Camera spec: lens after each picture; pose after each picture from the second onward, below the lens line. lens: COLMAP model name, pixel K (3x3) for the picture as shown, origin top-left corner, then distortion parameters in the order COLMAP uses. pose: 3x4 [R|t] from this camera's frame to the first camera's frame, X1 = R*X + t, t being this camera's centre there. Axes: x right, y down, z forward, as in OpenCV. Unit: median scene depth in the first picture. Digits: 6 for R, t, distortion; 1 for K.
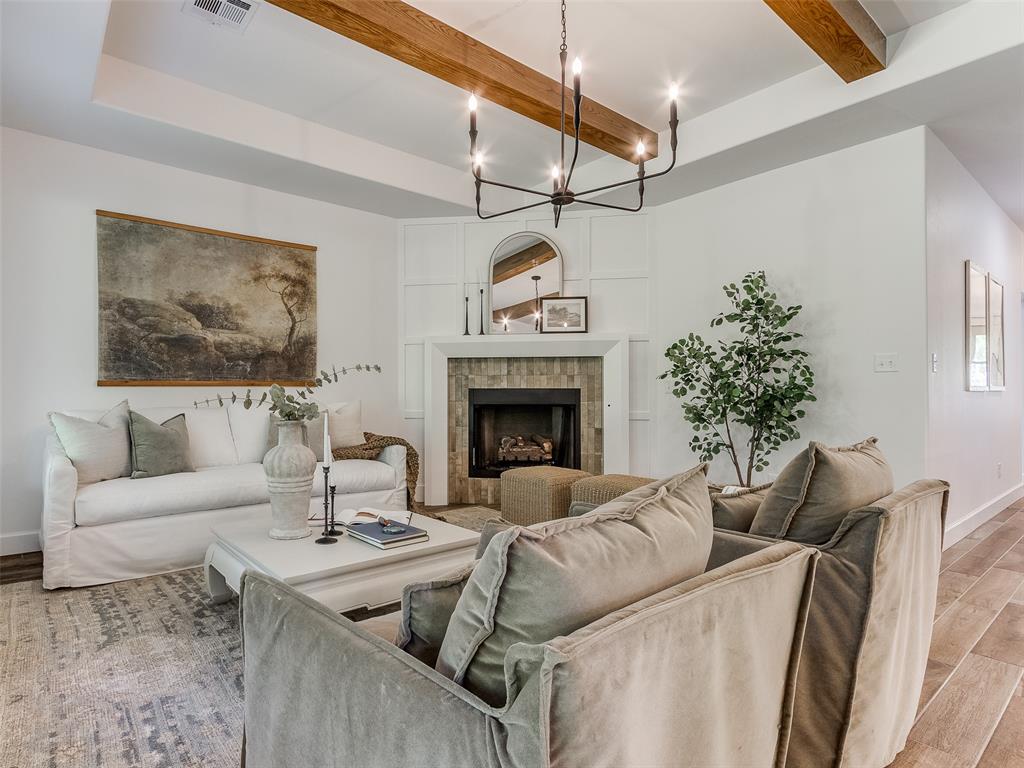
lens RADIAL K [[509.8, 0, 396.2], [0, 509.8, 393.2], [0, 0, 1]] dist [0.002026, 0.000707]
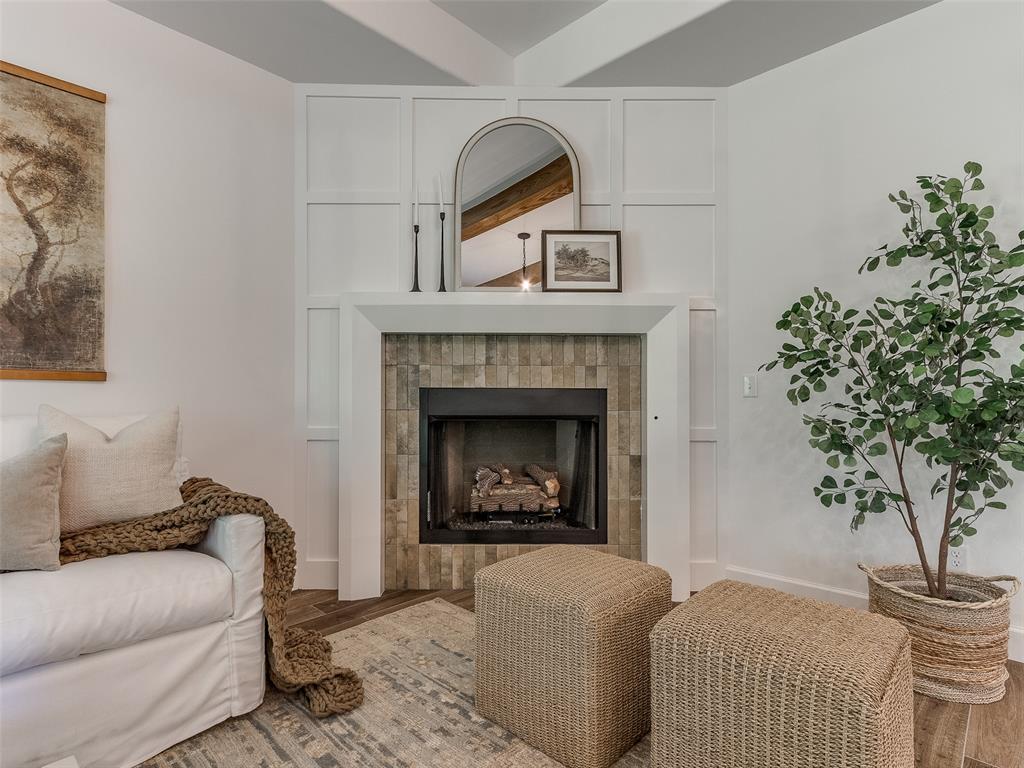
lens RADIAL K [[532.3, 0, 492.9], [0, 532.3, 394.7], [0, 0, 1]] dist [0.005940, -0.001674]
pose [[0.972078, 0.003674, 0.234630, 0.089801], [-0.003016, 0.999990, -0.003162, 0.000255], [-0.234639, 0.002366, 0.972080, 0.439848]]
